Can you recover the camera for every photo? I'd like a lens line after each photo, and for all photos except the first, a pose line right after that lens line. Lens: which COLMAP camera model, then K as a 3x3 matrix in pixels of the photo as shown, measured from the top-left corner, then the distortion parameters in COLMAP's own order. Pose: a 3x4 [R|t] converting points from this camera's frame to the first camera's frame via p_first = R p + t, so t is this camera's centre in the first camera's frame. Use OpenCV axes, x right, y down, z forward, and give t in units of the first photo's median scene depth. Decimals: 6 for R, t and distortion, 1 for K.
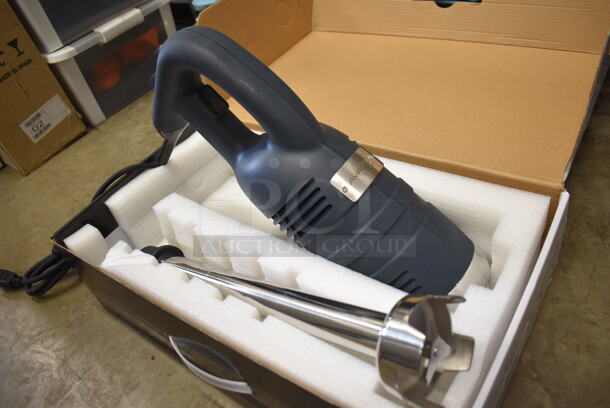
lens RADIAL K [[486.5, 0, 305.0], [0, 486.5, 204.0], [0, 0, 1]] dist [-0.103245, 0.011978]
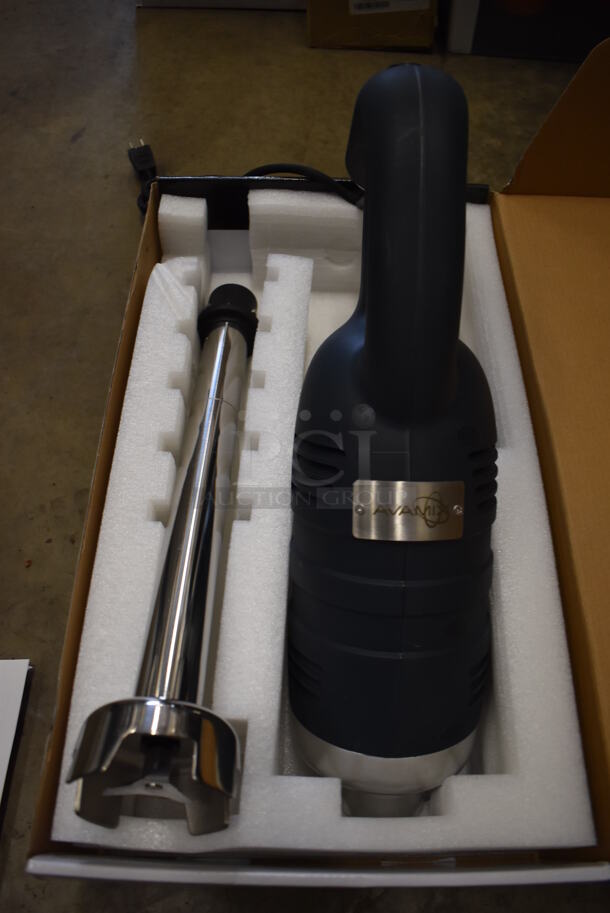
lens RADIAL K [[728.1, 0, 305.0], [0, 728.1, 456.5], [0, 0, 1]] dist [-0.103245, 0.011978]
pose [[0.546418, 0.800841, -0.245114, 0.095951], [-0.642184, 0.588503, 0.491187, -0.204677], [0.537613, -0.110985, 0.835856, 0.122423]]
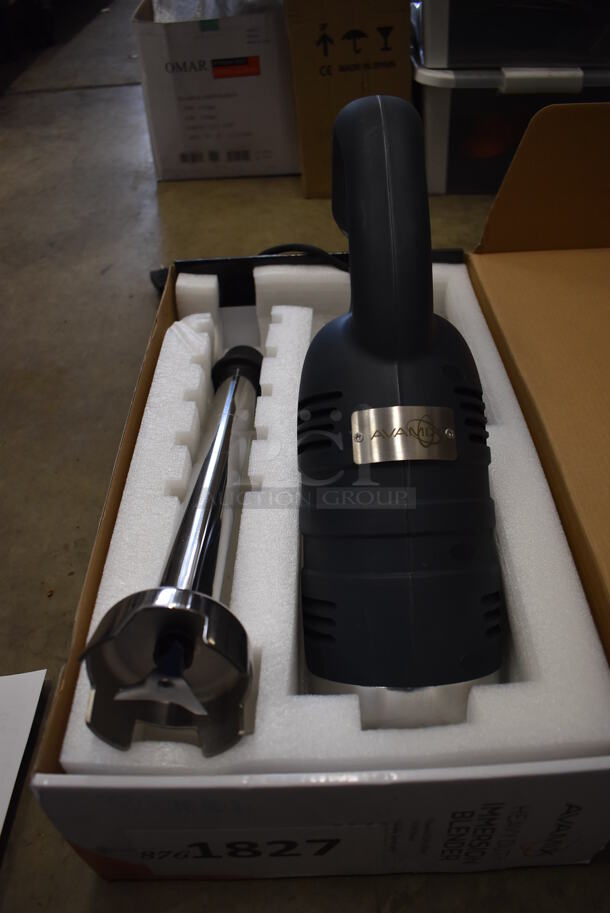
lens RADIAL K [[728.1, 0, 305.0], [0, 728.1, 456.5], [0, 0, 1]] dist [-0.103245, 0.011978]
pose [[0.576230, 0.664863, -0.475307, 0.229289], [-0.590611, 0.740738, 0.320133, -0.124105], [0.564922, 0.096251, 0.819511, 0.098400]]
